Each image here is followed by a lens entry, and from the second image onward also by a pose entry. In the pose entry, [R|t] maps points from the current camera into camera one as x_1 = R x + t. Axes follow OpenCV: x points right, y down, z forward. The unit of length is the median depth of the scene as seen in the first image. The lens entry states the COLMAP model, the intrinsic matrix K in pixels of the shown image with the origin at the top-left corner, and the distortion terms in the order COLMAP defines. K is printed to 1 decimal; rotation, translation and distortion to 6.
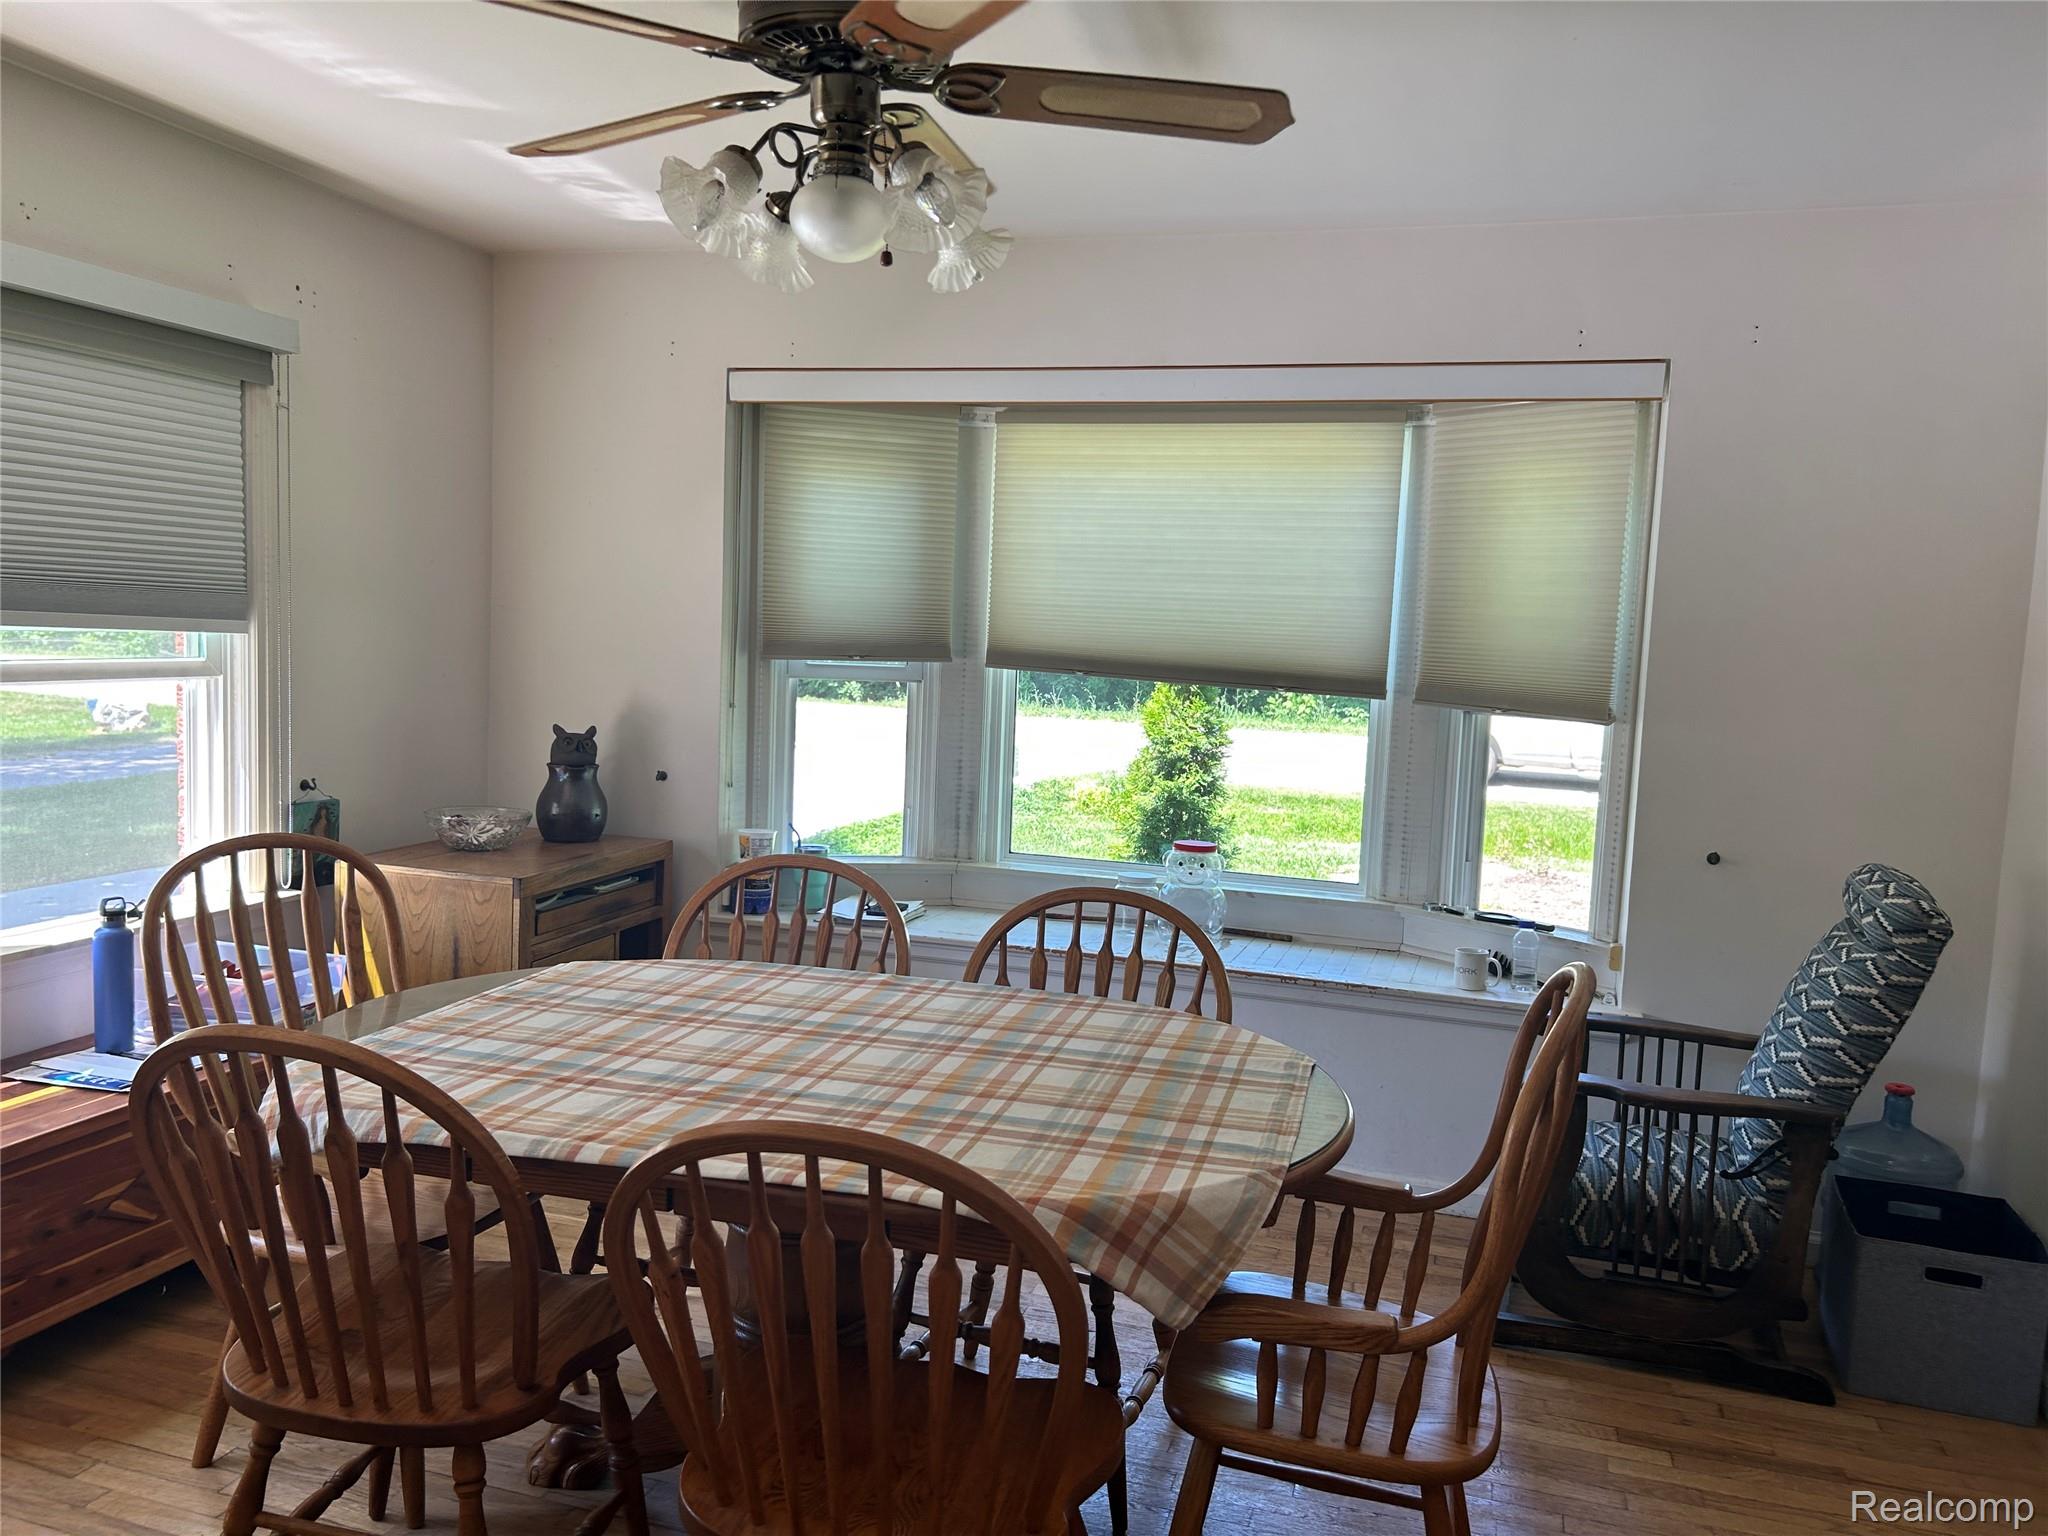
lens RADIAL K [[1533.7, 0, 1037.5], [0, 1533.7, 761.9], [0, 0, 1]] dist [0.058775, -0.051007]
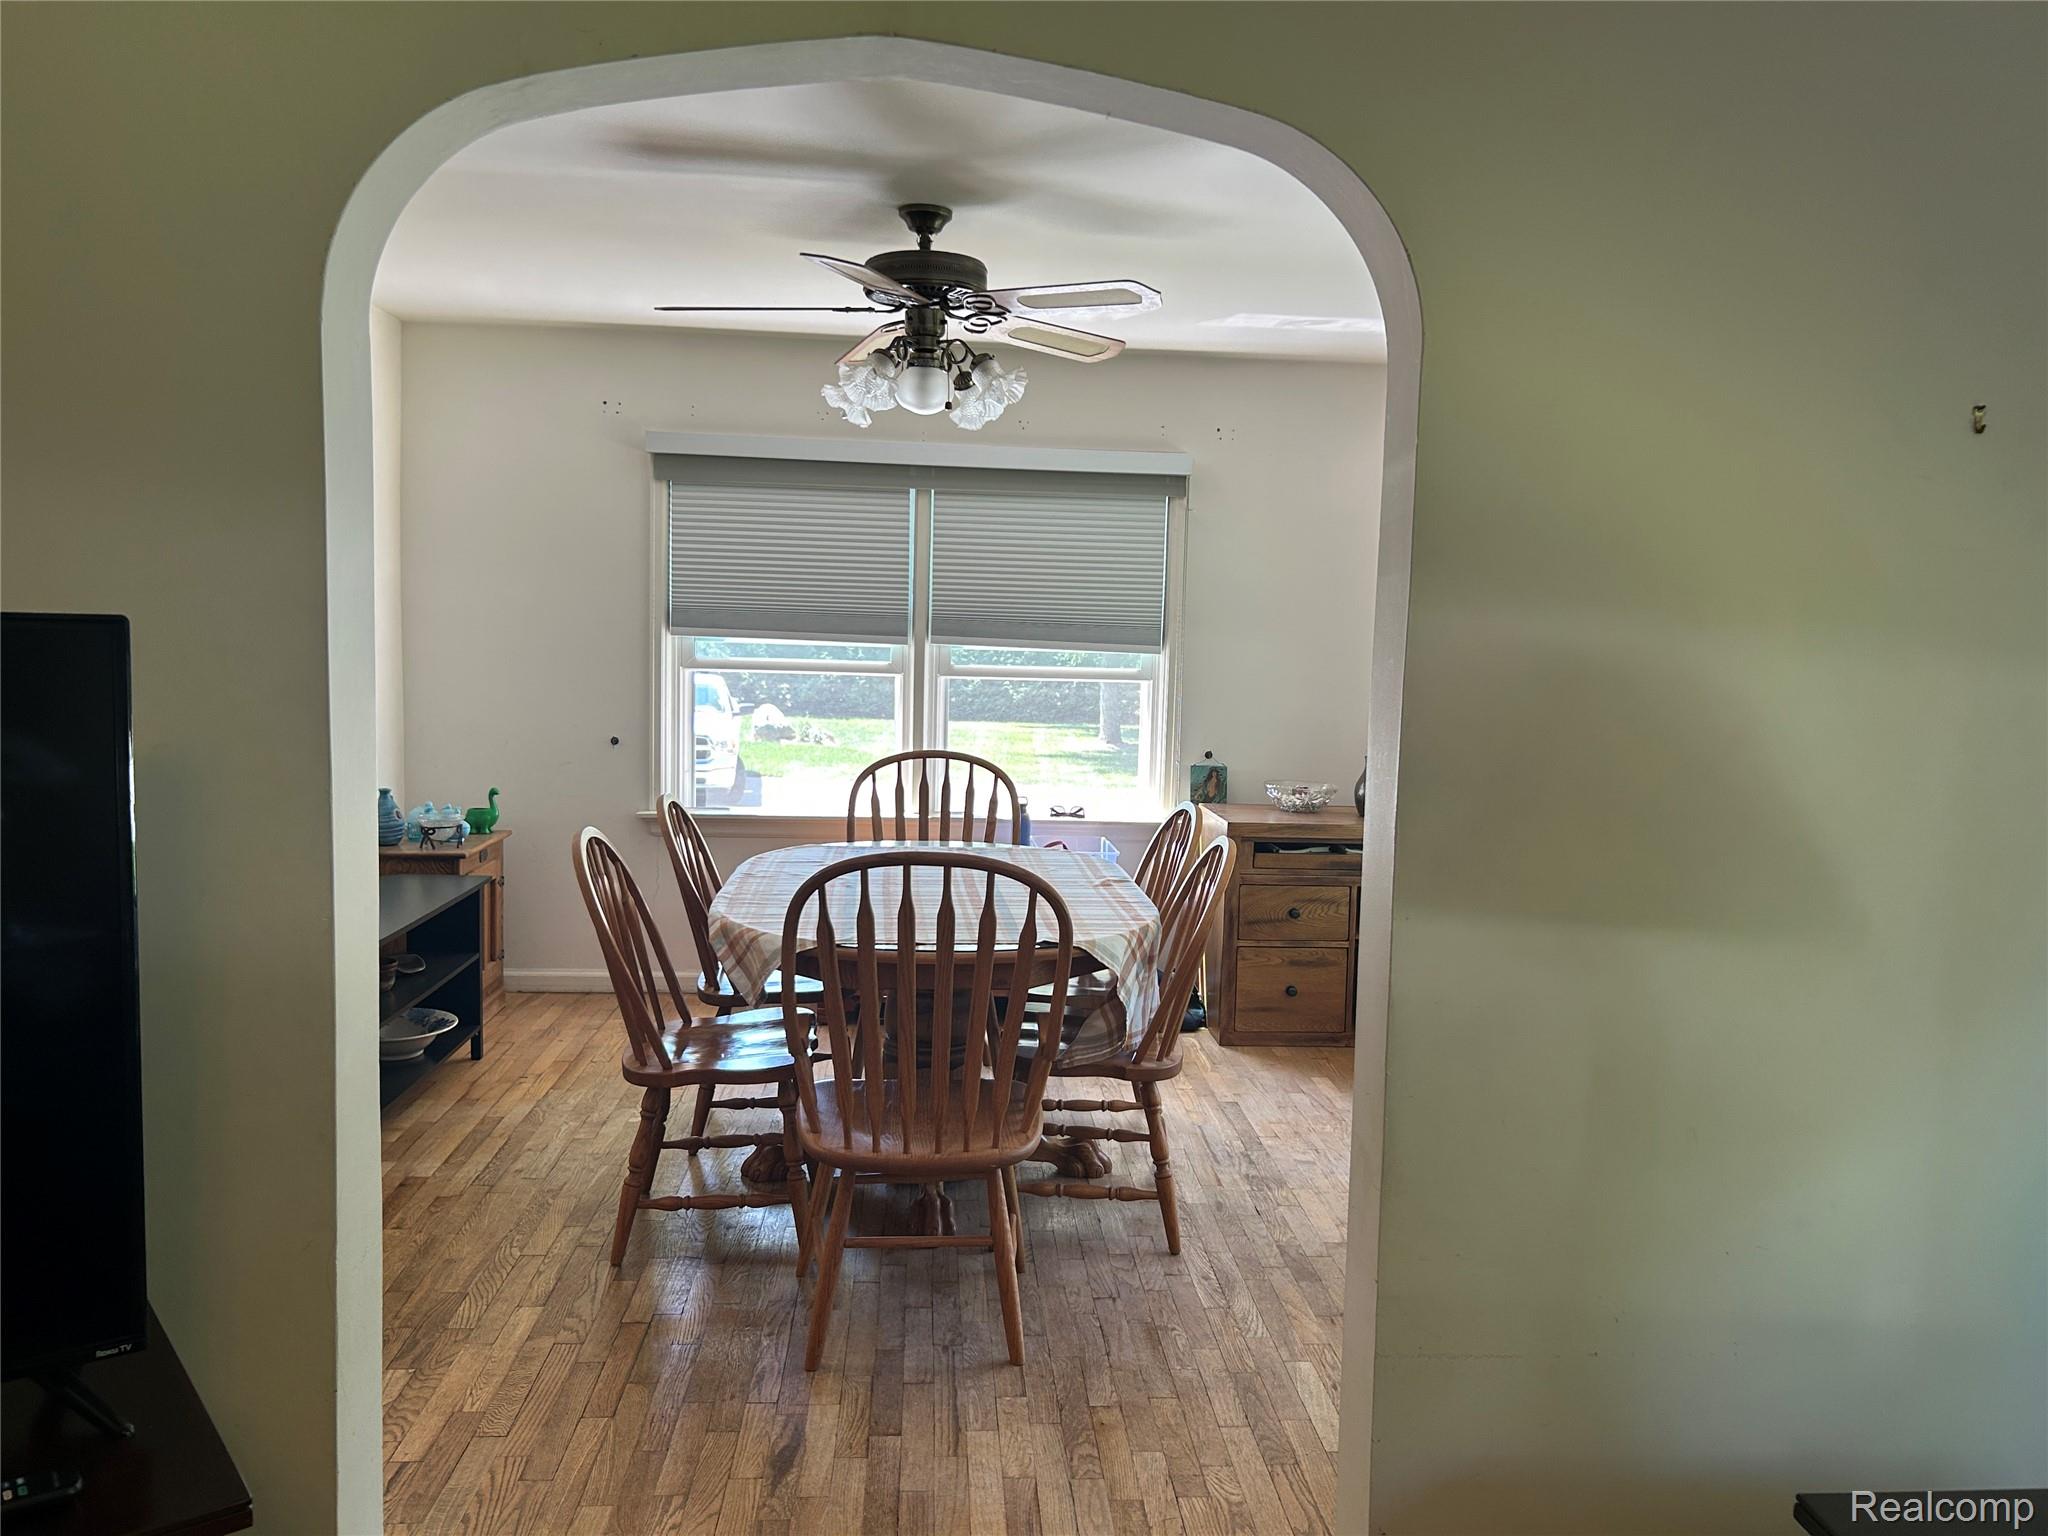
lens RADIAL K [[1533.7, 0, 1046.0], [0, 1533.7, 765.4], [0, 0, 1]] dist [0.058775, -0.051007]
pose [[0.347500, 0.054576, -0.936090, 0.941214], [-0.097668, 0.994981, 0.021753, 0.008784], [0.932580, 0.083867, 0.351087, 0.339796]]
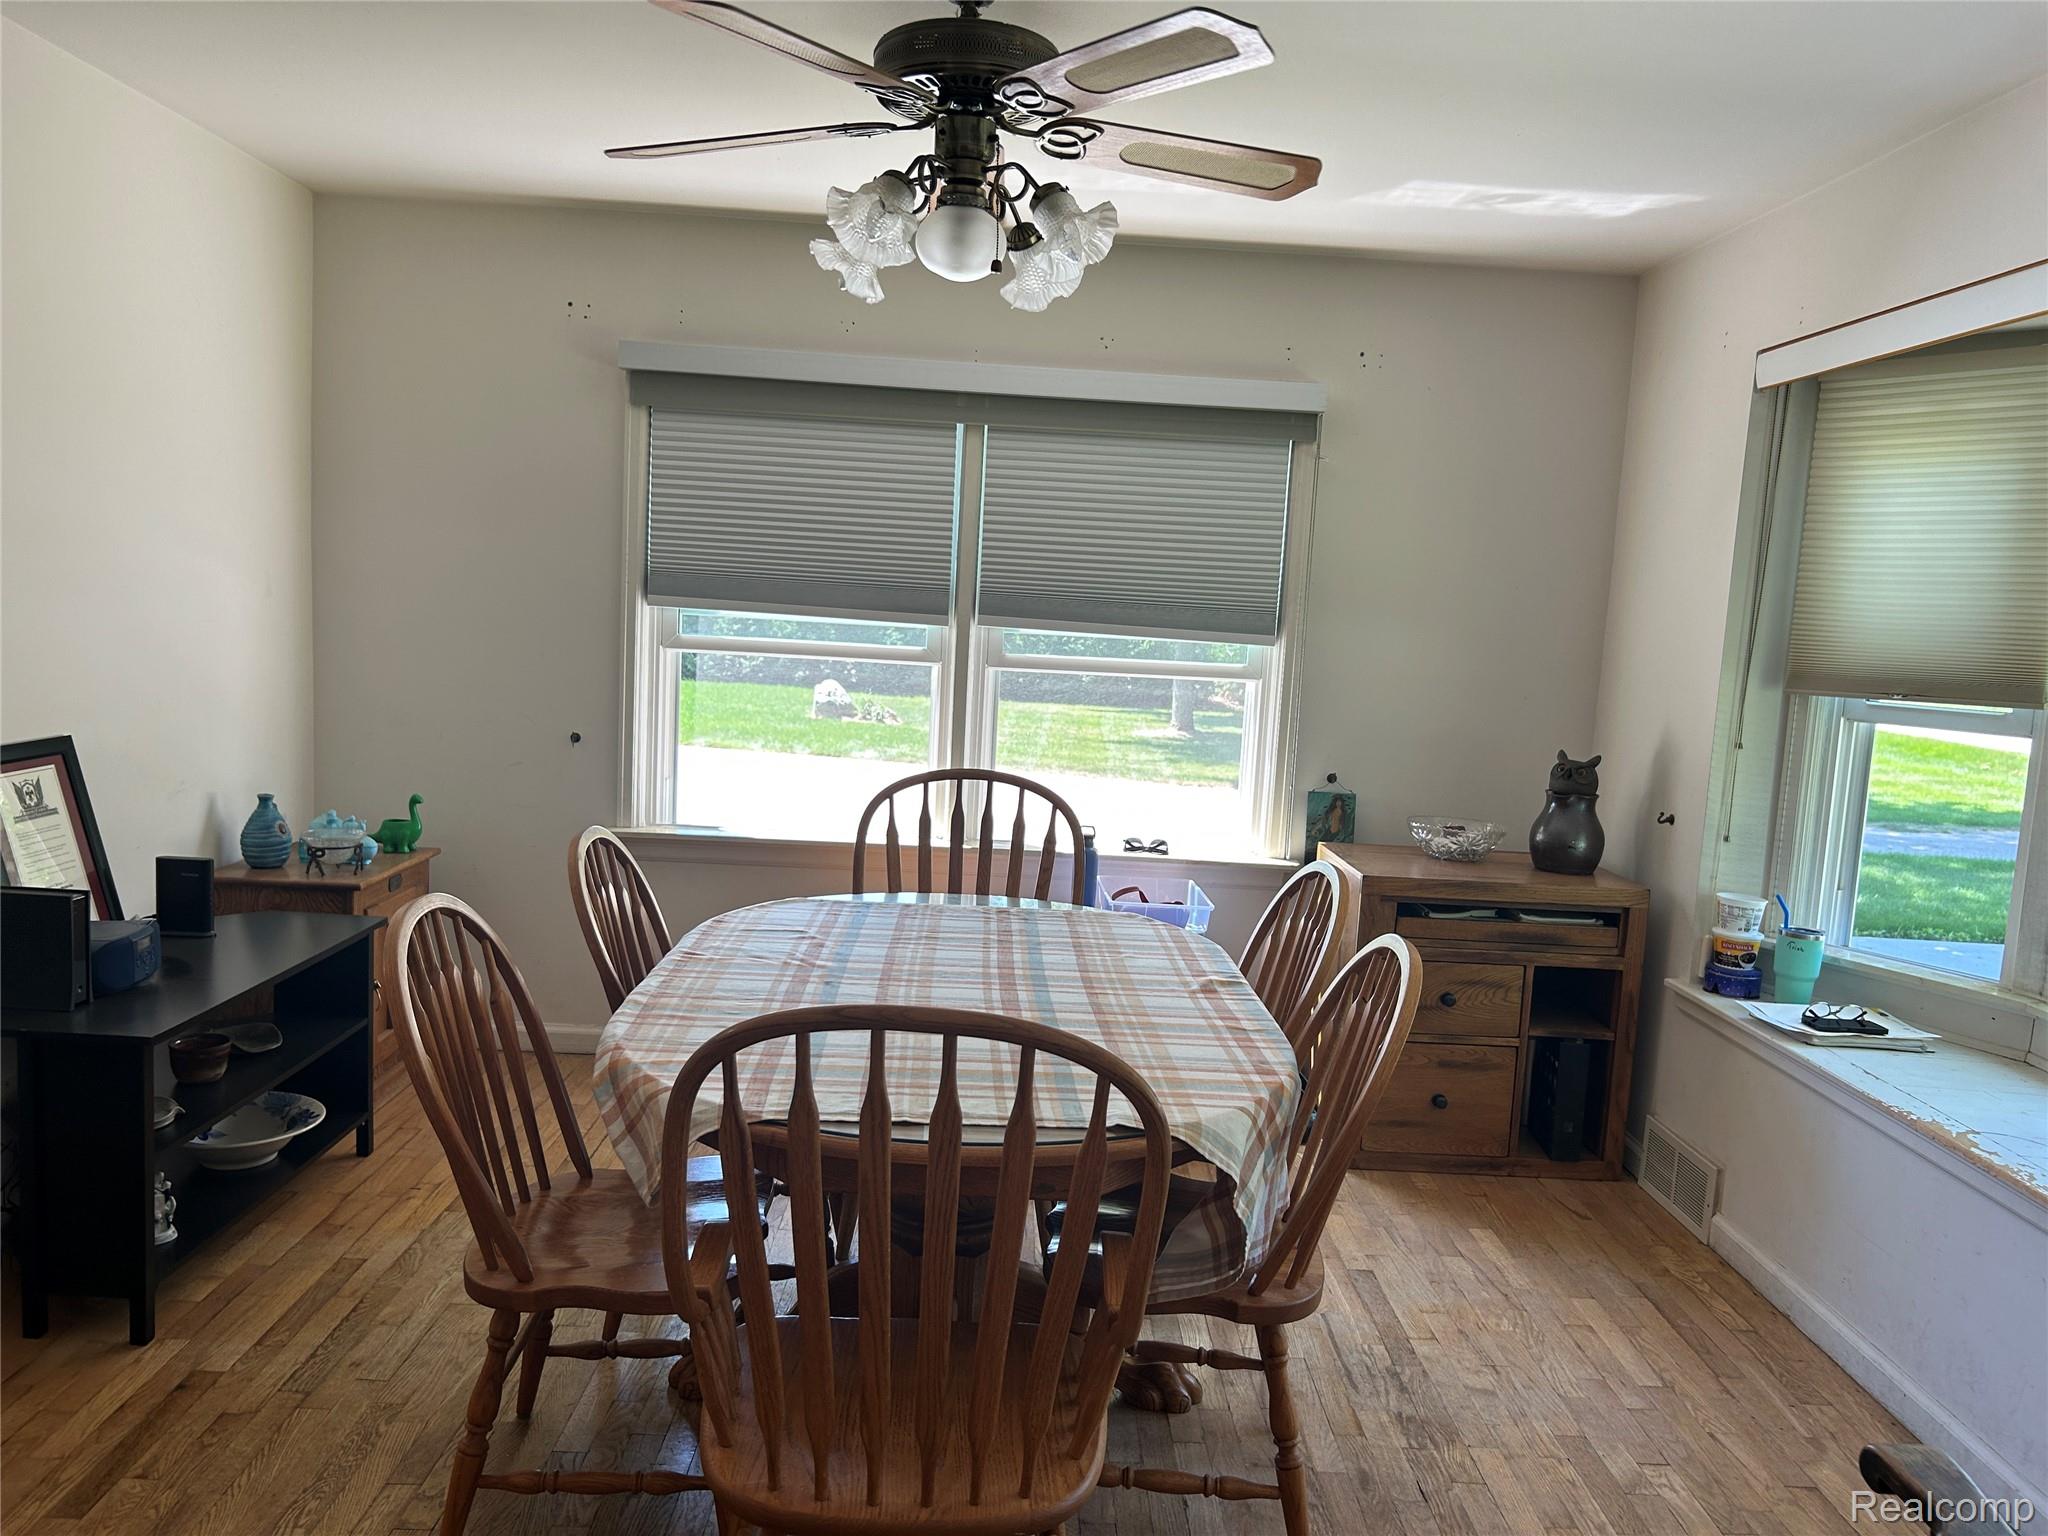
lens RADIAL K [[1533.7, 0, 1022.9], [0, 1533.7, 782.1], [0, 0, 1]] dist [0.058775, -0.051007]
pose [[0.289862, 0.087564, -0.953054, 0.612186], [-0.127340, 0.990481, 0.052273, -0.014156], [0.948559, 0.106210, 0.298253, 0.452732]]
